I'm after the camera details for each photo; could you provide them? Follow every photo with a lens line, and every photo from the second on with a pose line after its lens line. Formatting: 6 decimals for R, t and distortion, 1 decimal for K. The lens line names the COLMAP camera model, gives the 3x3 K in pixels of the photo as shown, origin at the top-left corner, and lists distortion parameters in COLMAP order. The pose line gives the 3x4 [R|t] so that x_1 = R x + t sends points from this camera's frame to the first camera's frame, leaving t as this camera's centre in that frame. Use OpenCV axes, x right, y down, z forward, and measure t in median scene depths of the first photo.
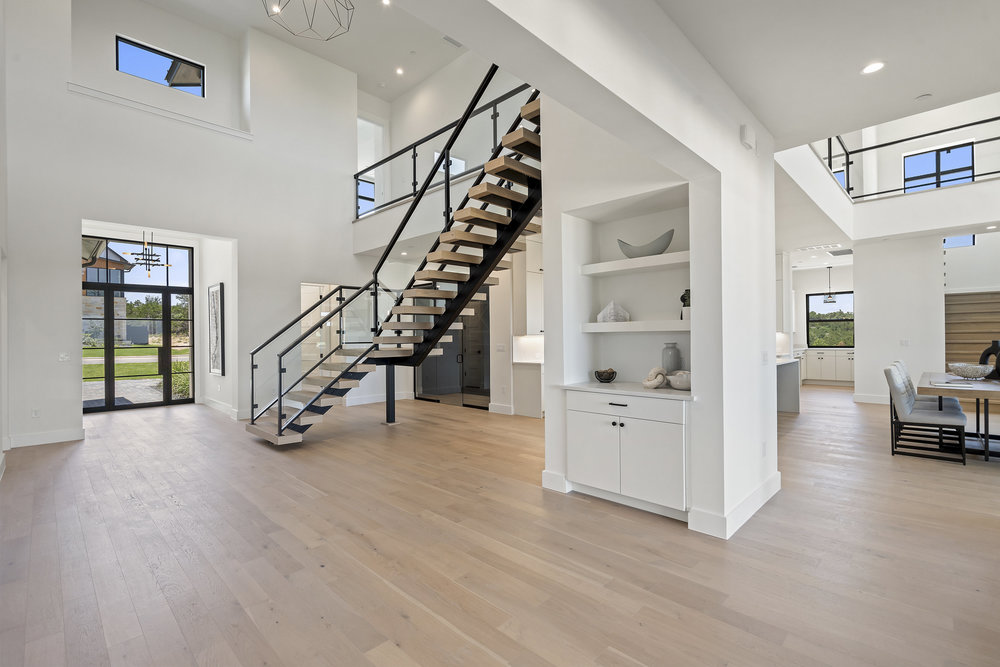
lens RADIAL K [[449.0, 0, 500.0], [0, 449.0, 333.5], [0, 0, 1]] dist [-0.002034, -0.000301]
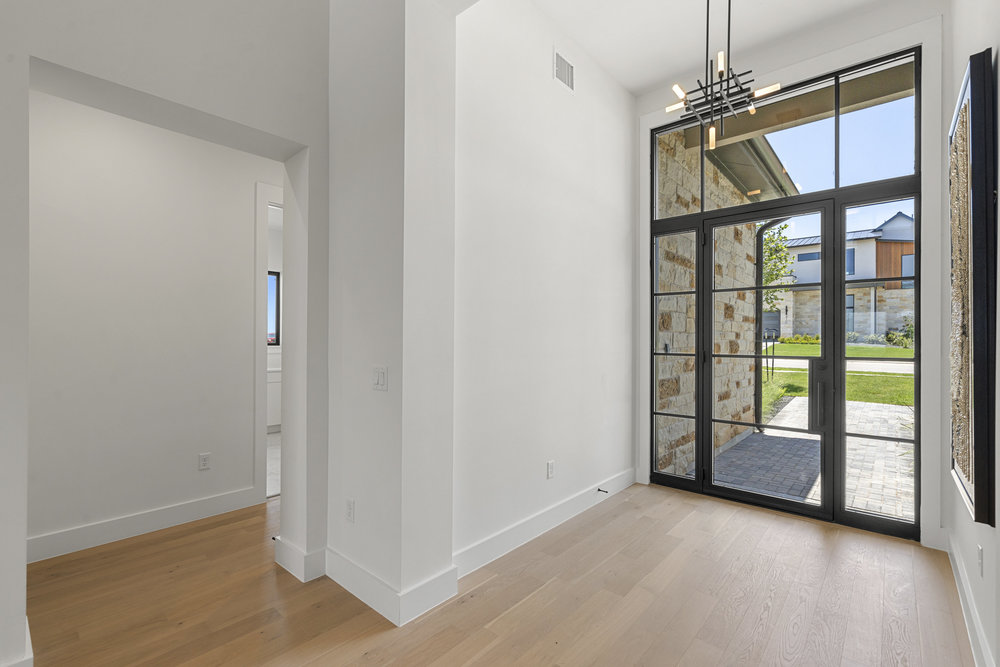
lens RADIAL K [[449.0, 0, 500.0], [0, 449.0, 333.5], [0, 0, 1]] dist [-0.002034, -0.000301]
pose [[0.060263, 0.014098, -0.998083, -0.285185], [0.004749, 0.999885, 0.014410, 0.002085], [0.998171, -0.005608, 0.060189, 0.506027]]
